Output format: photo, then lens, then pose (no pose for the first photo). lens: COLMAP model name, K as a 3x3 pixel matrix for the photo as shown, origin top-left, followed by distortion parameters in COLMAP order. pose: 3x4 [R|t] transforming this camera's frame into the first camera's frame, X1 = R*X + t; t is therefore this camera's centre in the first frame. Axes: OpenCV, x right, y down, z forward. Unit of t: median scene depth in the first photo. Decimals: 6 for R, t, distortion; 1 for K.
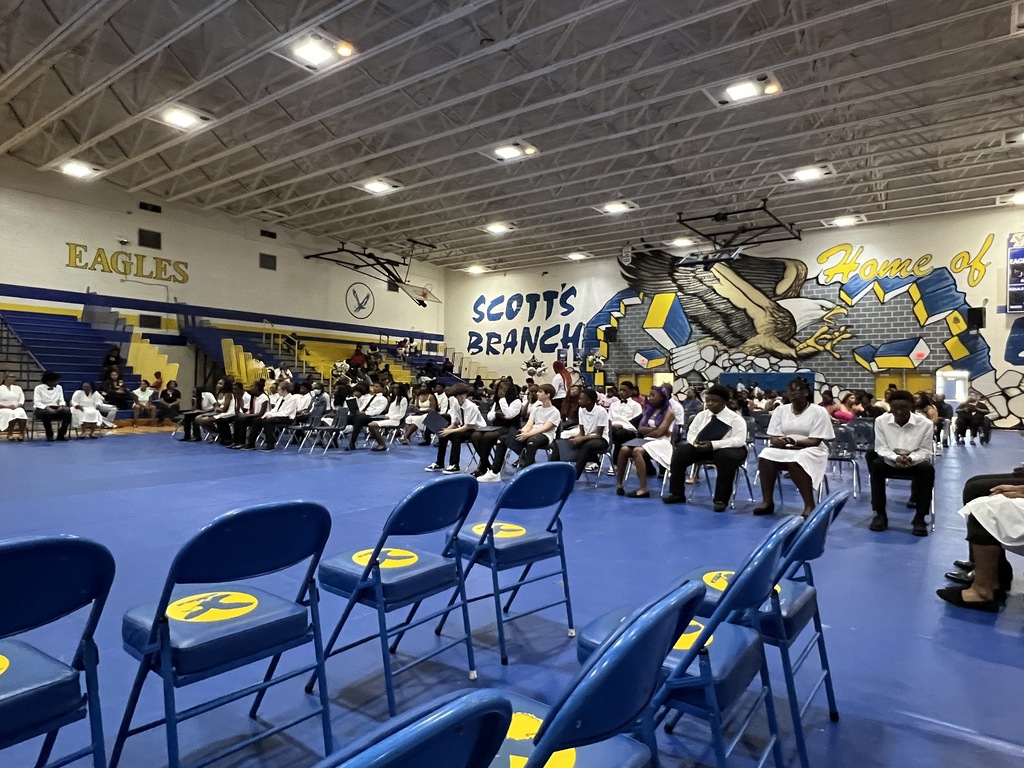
lens RADIAL K [[634.4, 0, 512.0], [0, 634.4, 384.0], [0, 0, 1]] dist [0.000259, -0.000134]
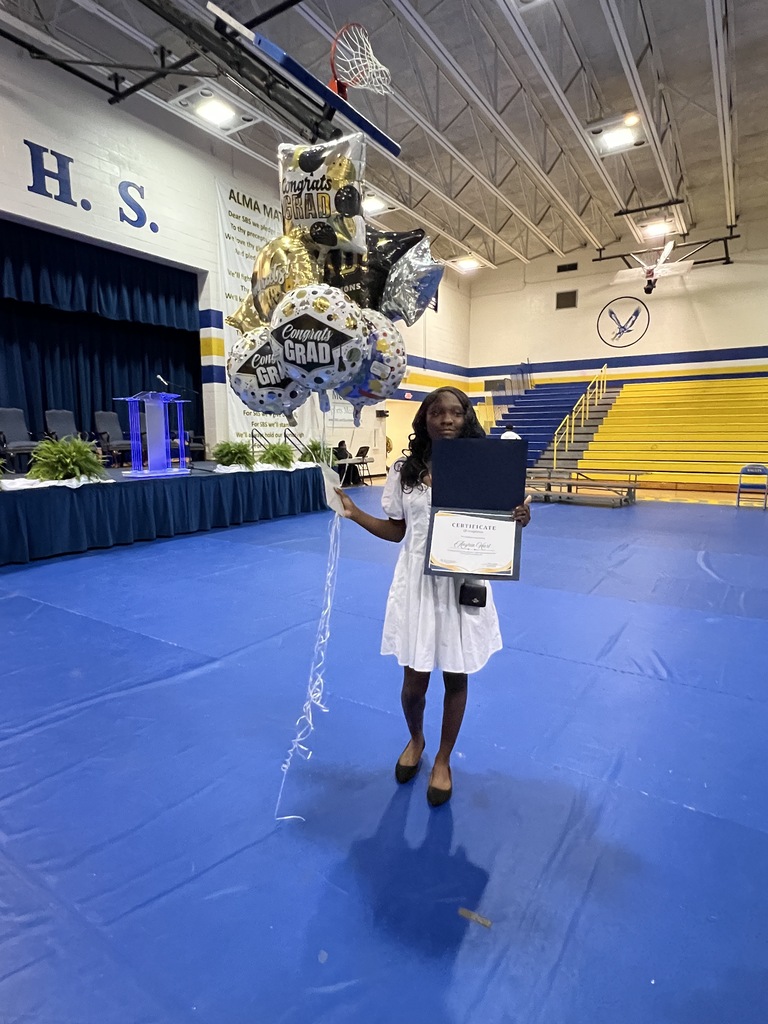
lens RADIAL K [[560.1, 0, 387.4], [0, 560.1, 514.2], [0, 0, 1]] dist [-0.006920, 0.000954]
pose [[0.069564, 0.120085, -0.990323, 0.441701], [0.023777, 0.992247, 0.121989, 0.003678], [0.997294, -0.032033, 0.066169, 0.742832]]
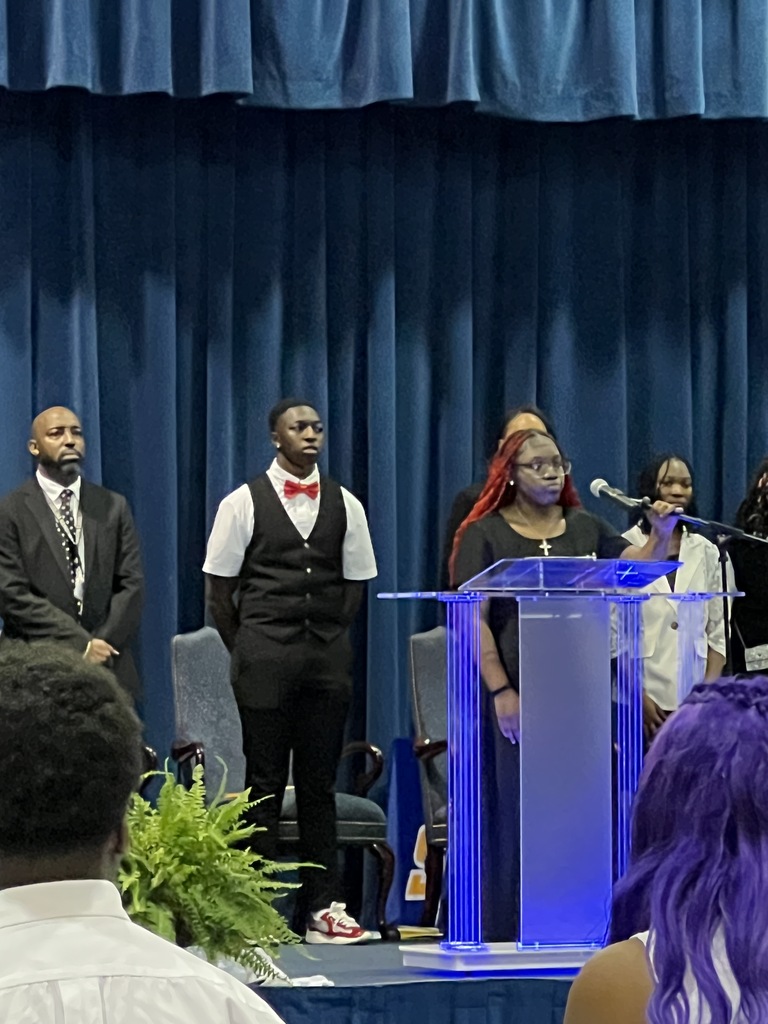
lens RADIAL K [[5805.6, 0, 384.0], [0, 5805.6, 512.0], [0, 0, 1]] dist [-0.973572, -5.345928]
pose [[-0.492538, -0.046193, -0.869064, 0.702678], [0.013712, 0.998055, -0.060821, 0.005382], [0.870183, -0.041873, -0.490946, 0.946637]]
